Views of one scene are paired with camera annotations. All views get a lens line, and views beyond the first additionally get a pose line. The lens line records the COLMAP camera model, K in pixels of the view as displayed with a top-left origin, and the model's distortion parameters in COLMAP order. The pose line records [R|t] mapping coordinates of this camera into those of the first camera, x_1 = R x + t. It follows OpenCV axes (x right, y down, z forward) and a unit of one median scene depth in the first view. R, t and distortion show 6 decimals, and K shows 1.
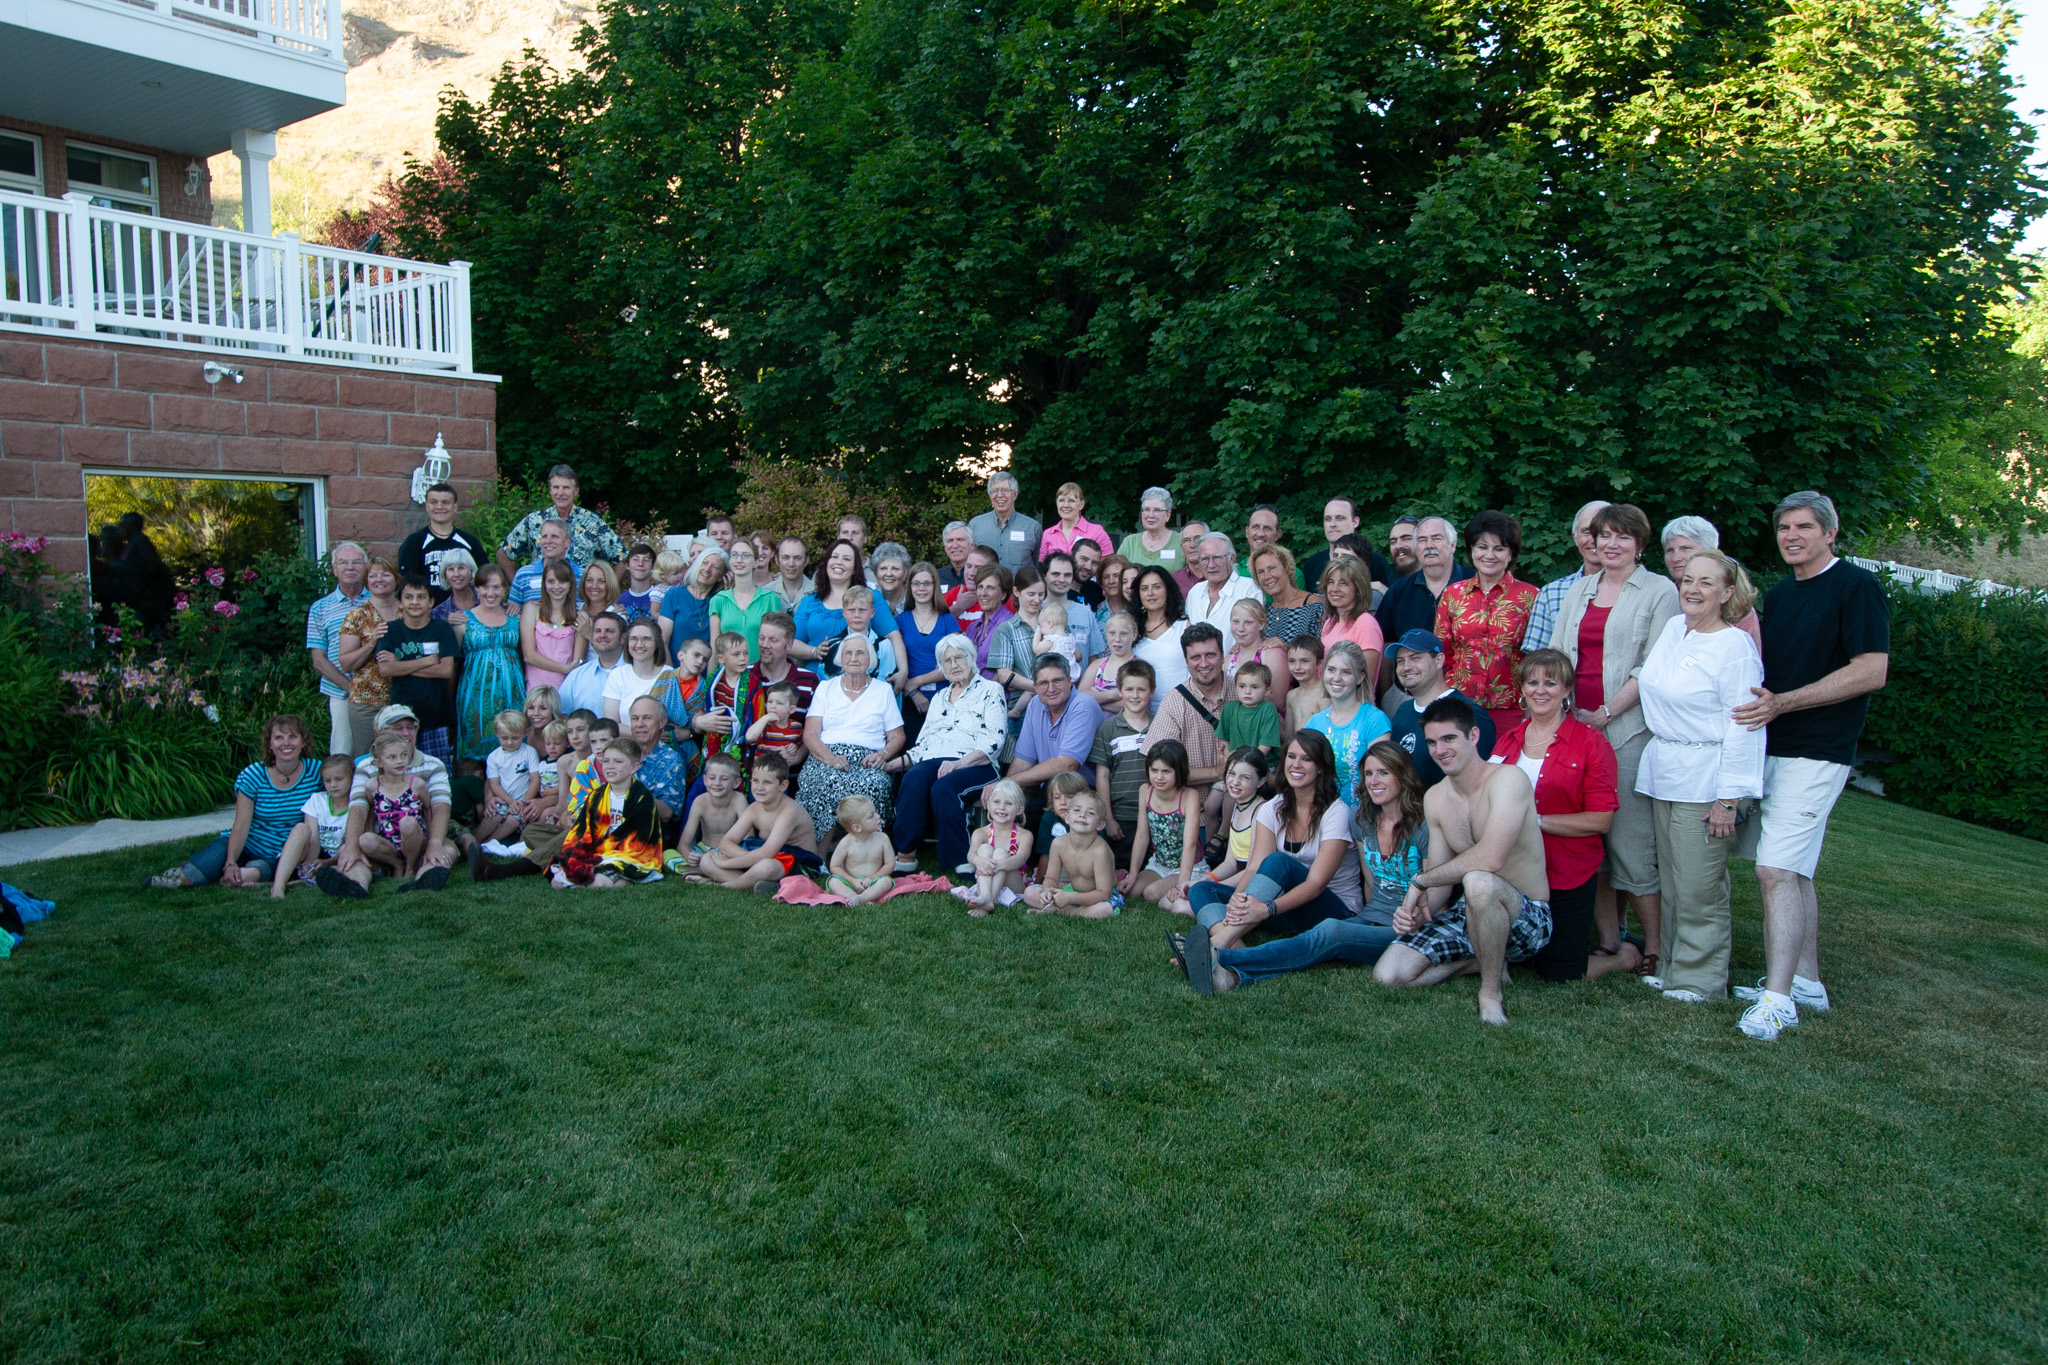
lens RADIAL K [[1555.6, 0, 1006.4], [0, 1555.6, 688.1], [0, 0, 1]] dist [-0.002405, 0.017264]
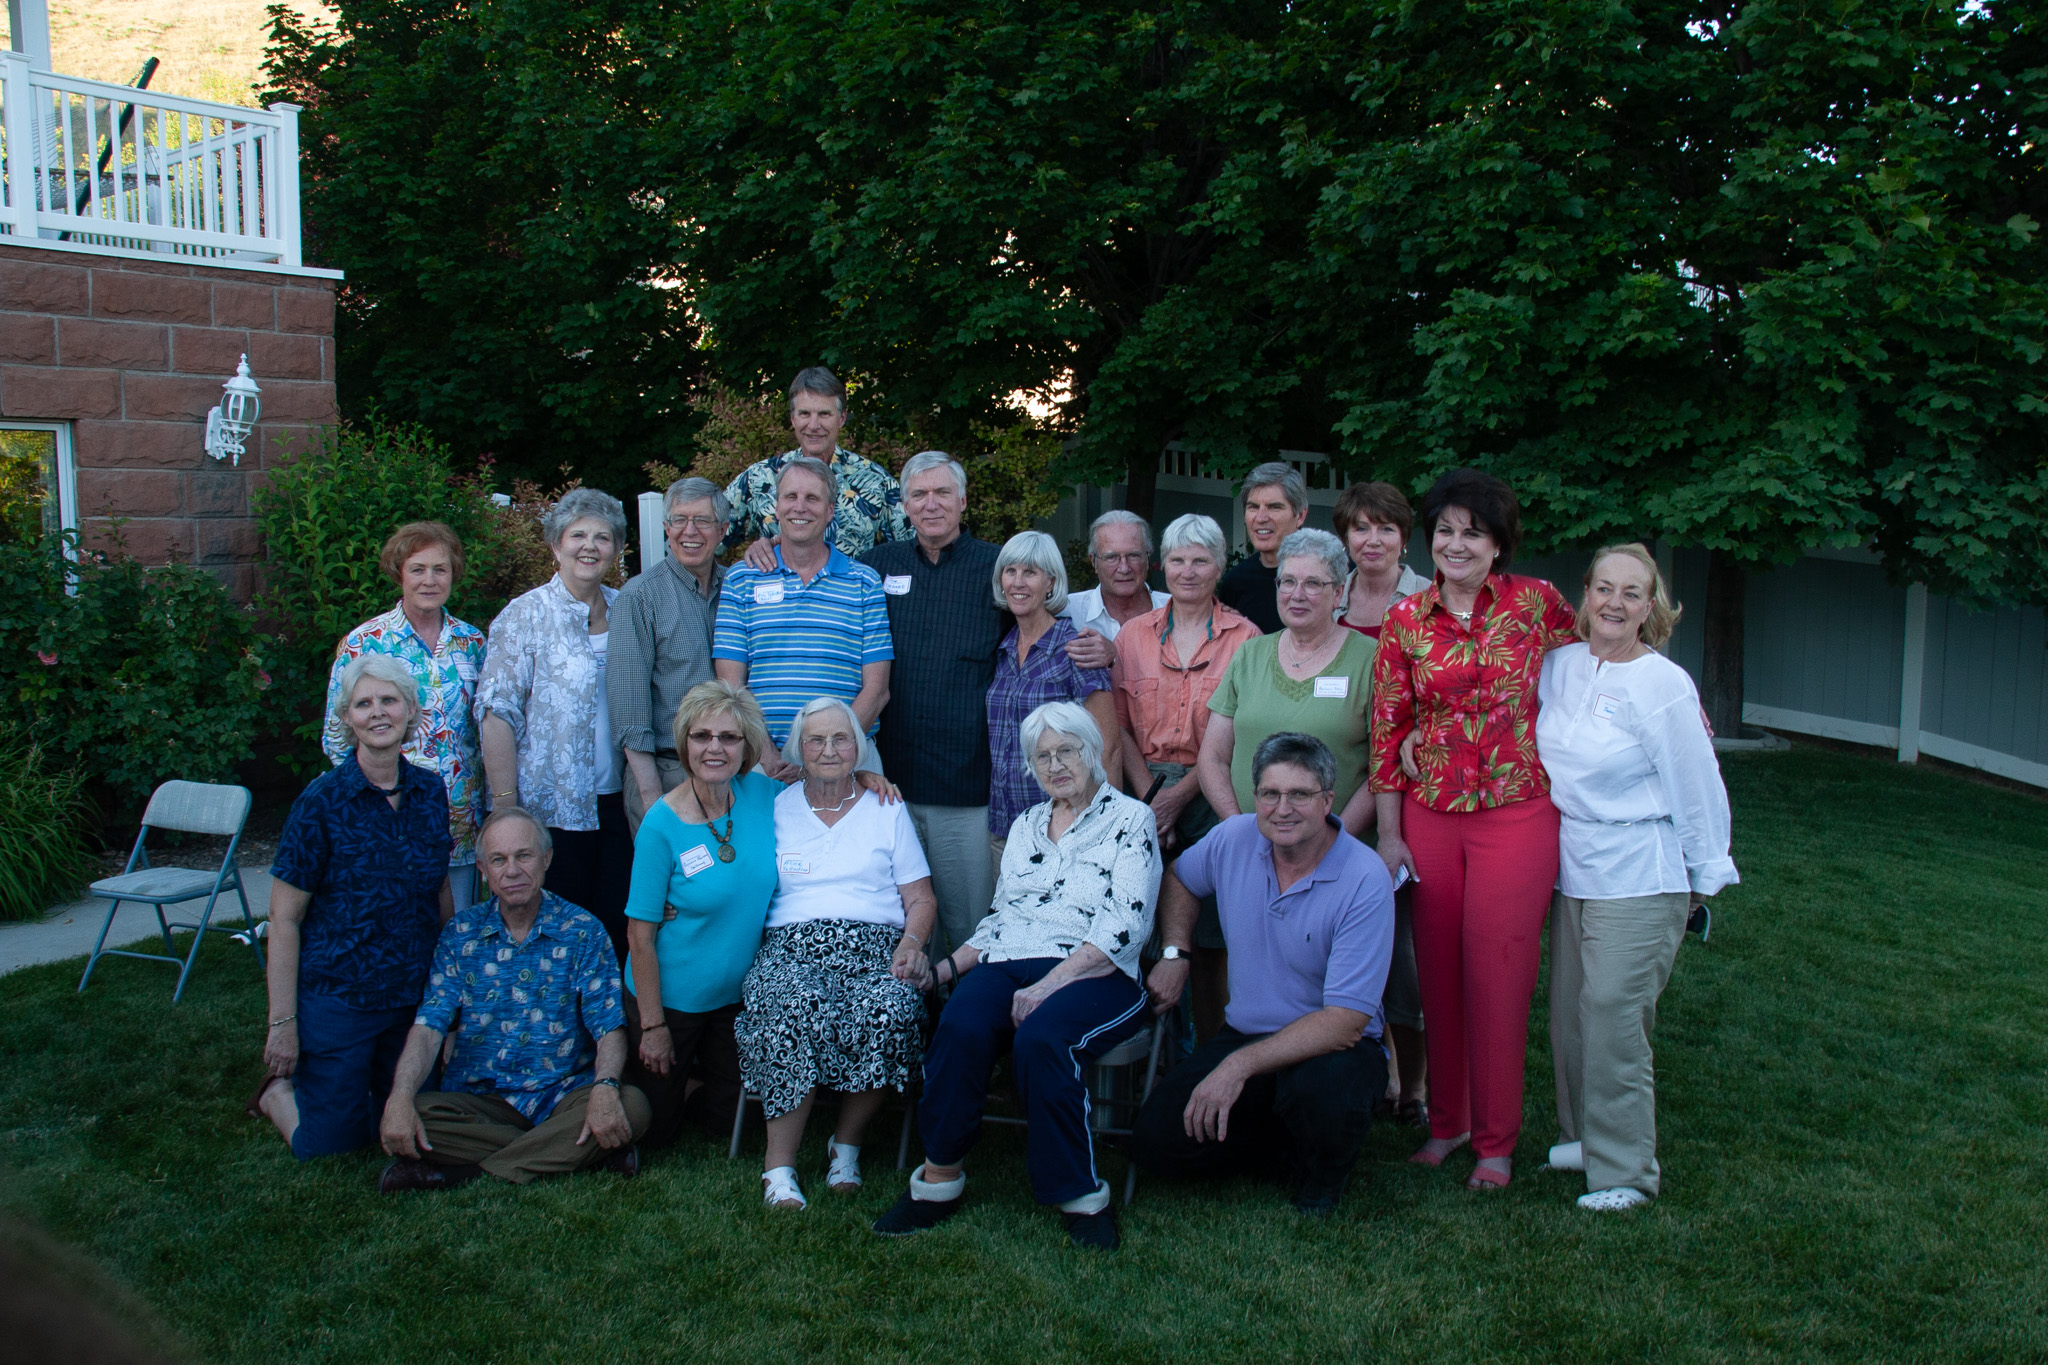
lens RADIAL K [[1773.7, 0, 1006.7], [0, 1773.7, 706.2], [0, 0, 1]] dist [-0.164199, 0.165181]
pose [[0.999819, 0.000479, -0.019000, -0.026311], [-0.000091, 0.999792, 0.020389, -0.032402], [0.019006, -0.020384, 0.999612, 0.308373]]
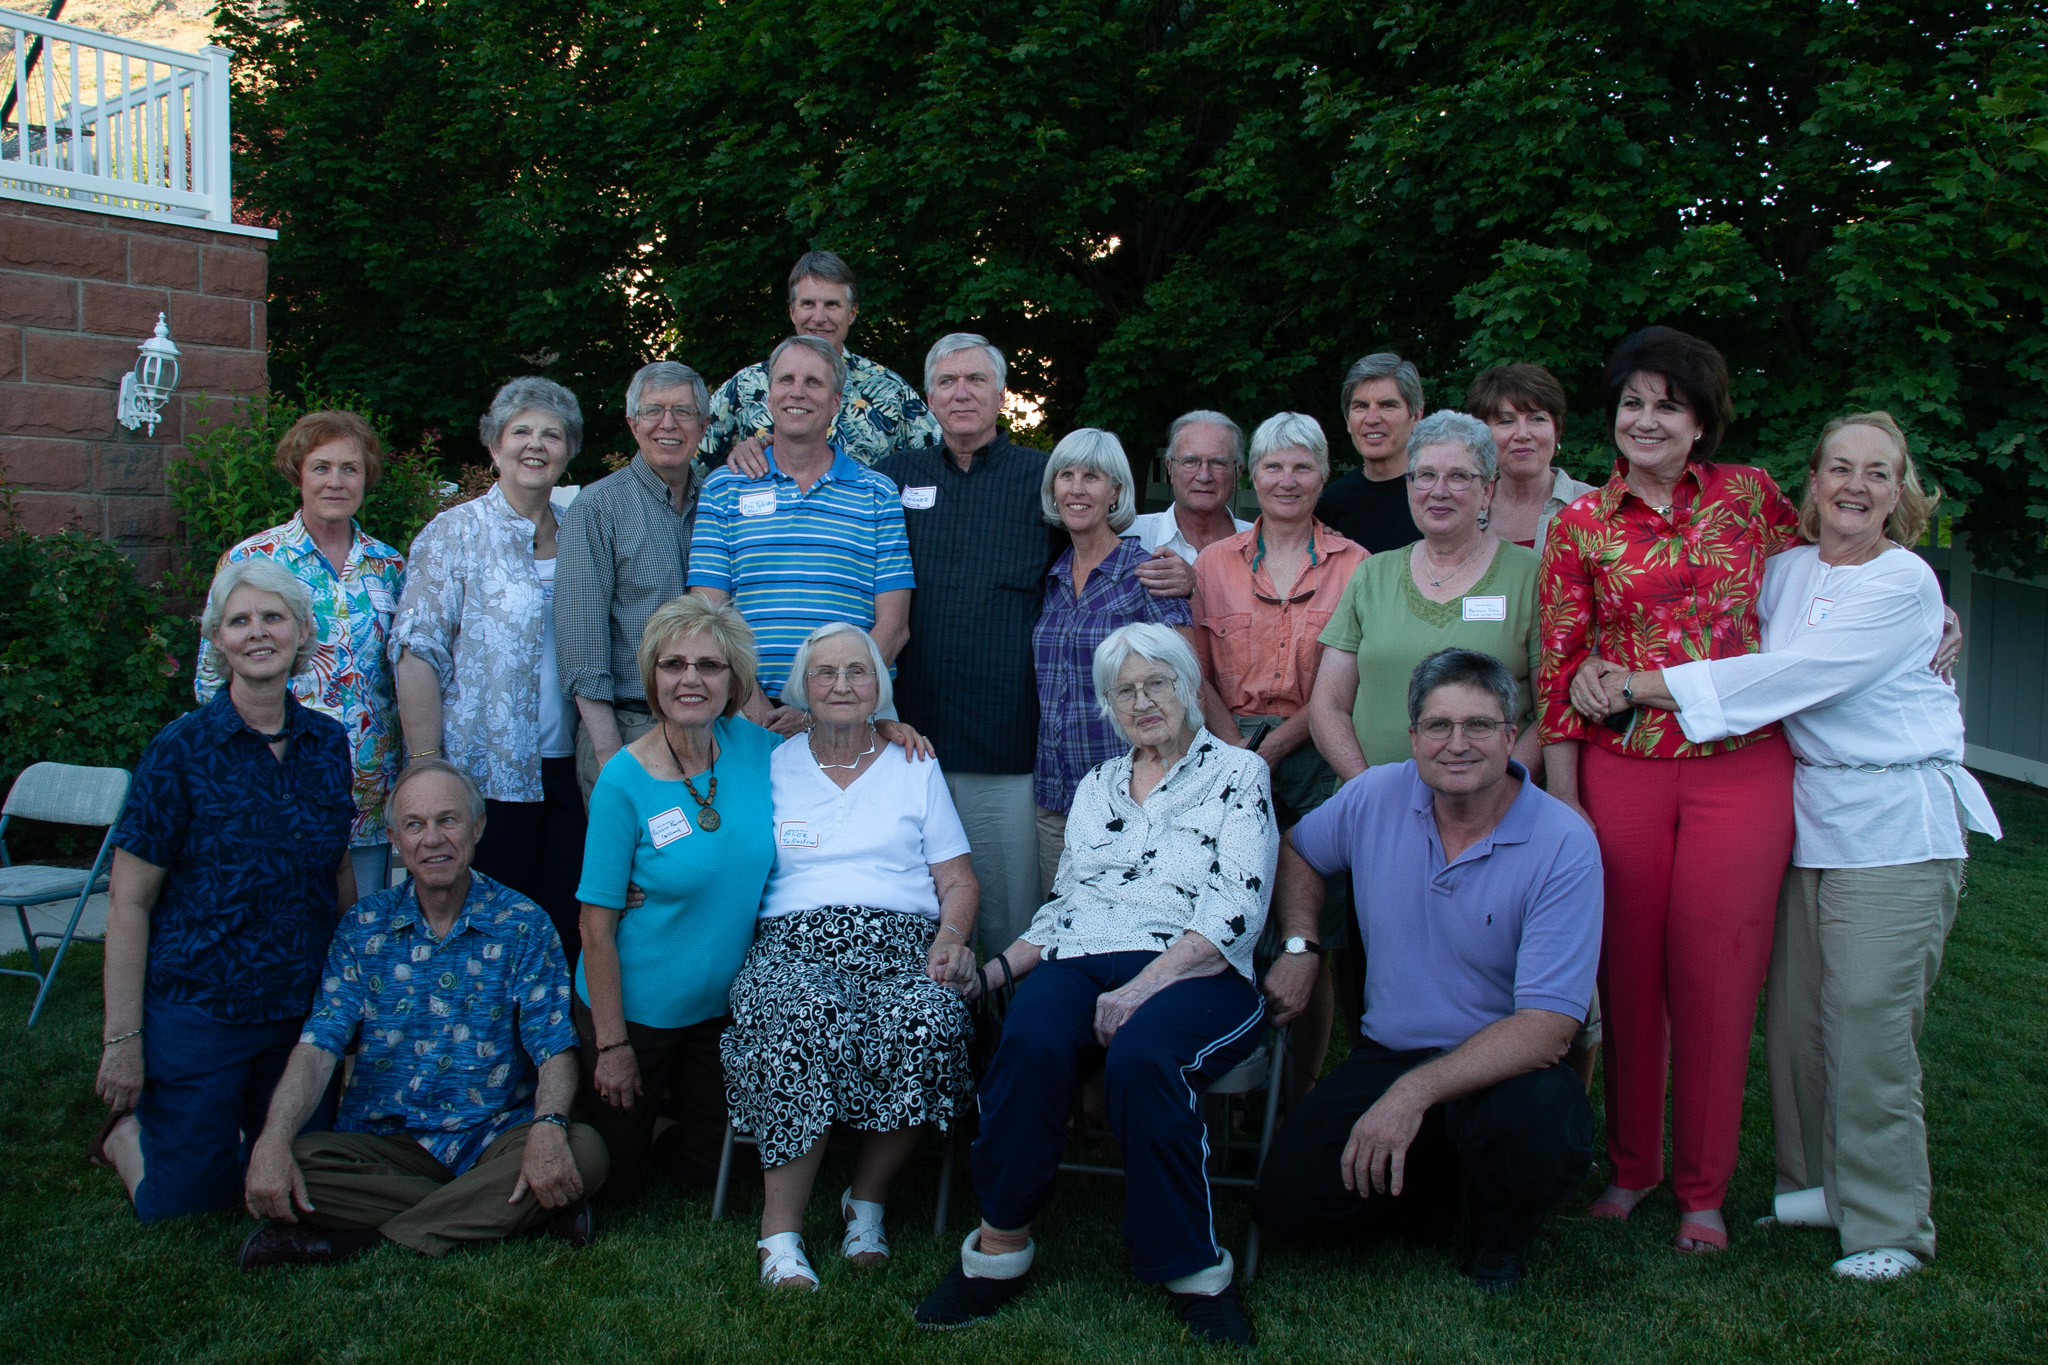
lens RADIAL K [[1744.9, 0, 1001.1], [0, 1744.9, 688.8], [0, 0, 1]] dist [-0.167377, 0.158115]
pose [[0.999982, 0.001988, 0.005589, -0.049068], [-0.001883, 0.999823, -0.018737, -0.007516], [-0.005625, 0.018726, 0.999809, 0.406076]]
